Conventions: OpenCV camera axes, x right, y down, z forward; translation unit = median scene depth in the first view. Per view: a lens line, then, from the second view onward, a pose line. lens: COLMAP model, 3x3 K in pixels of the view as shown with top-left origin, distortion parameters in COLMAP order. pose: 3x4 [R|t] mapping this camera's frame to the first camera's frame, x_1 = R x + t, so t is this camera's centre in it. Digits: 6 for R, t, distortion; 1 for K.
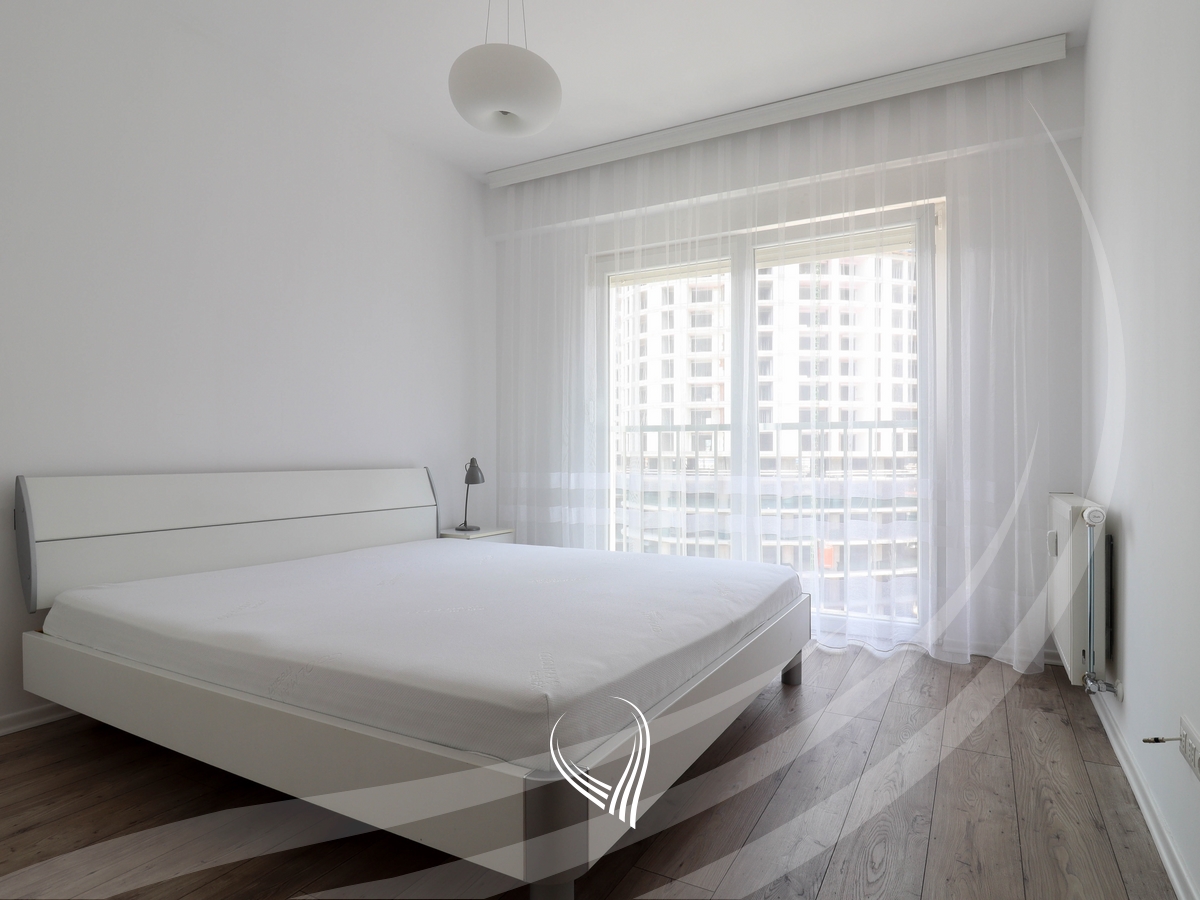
lens RADIAL K [[660.9, 0, 640.2], [0, 660.9, 449.3], [0, 0, 1]] dist [0.001735, 0.000671]
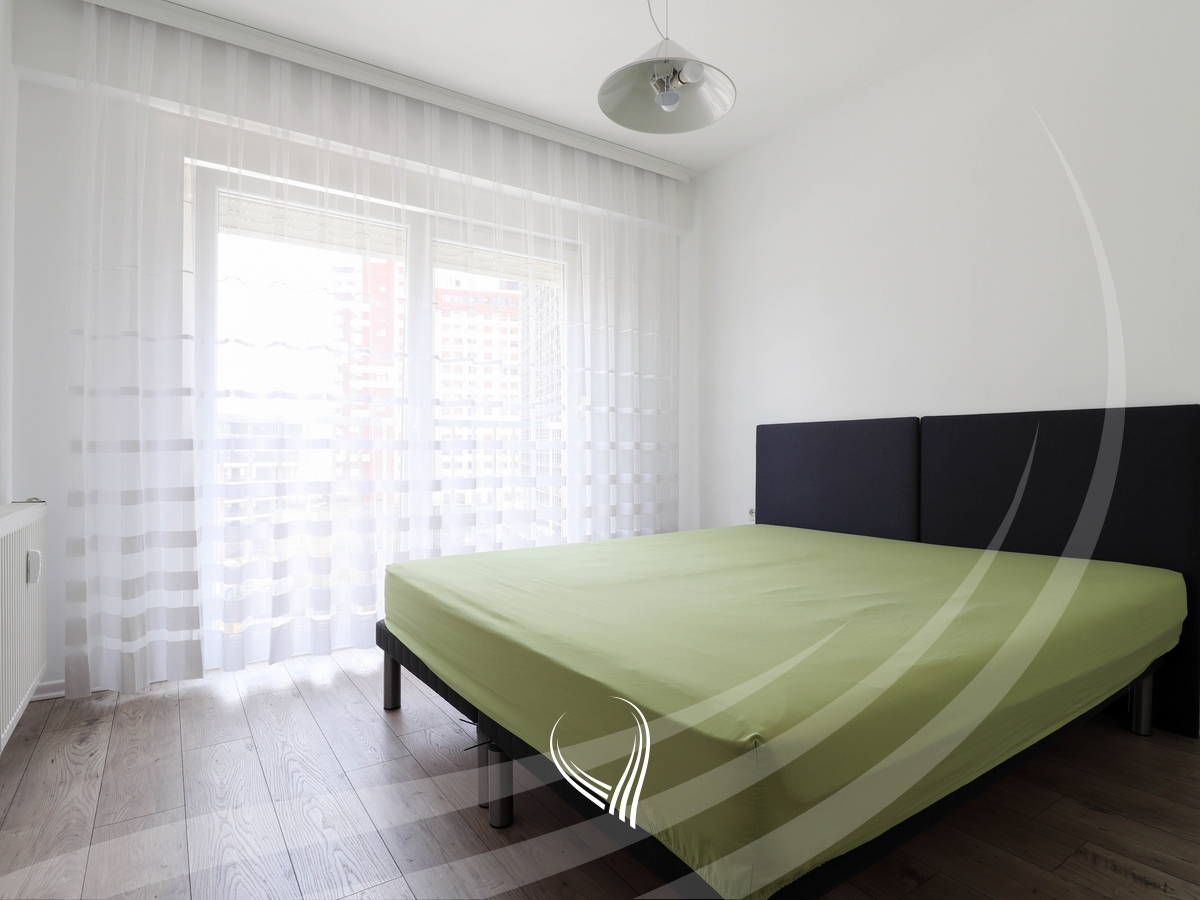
lens RADIAL K [[660.9, 0, 640.2], [0, 660.9, 449.3], [0, 0, 1]] dist [0.001735, 0.000671]
pose [[0.450568, -0.010433, 0.892681, -0.307460], [-0.006921, 0.999861, 0.015179, -0.011319], [-0.892715, -0.013017, 0.450433, 0.188331]]
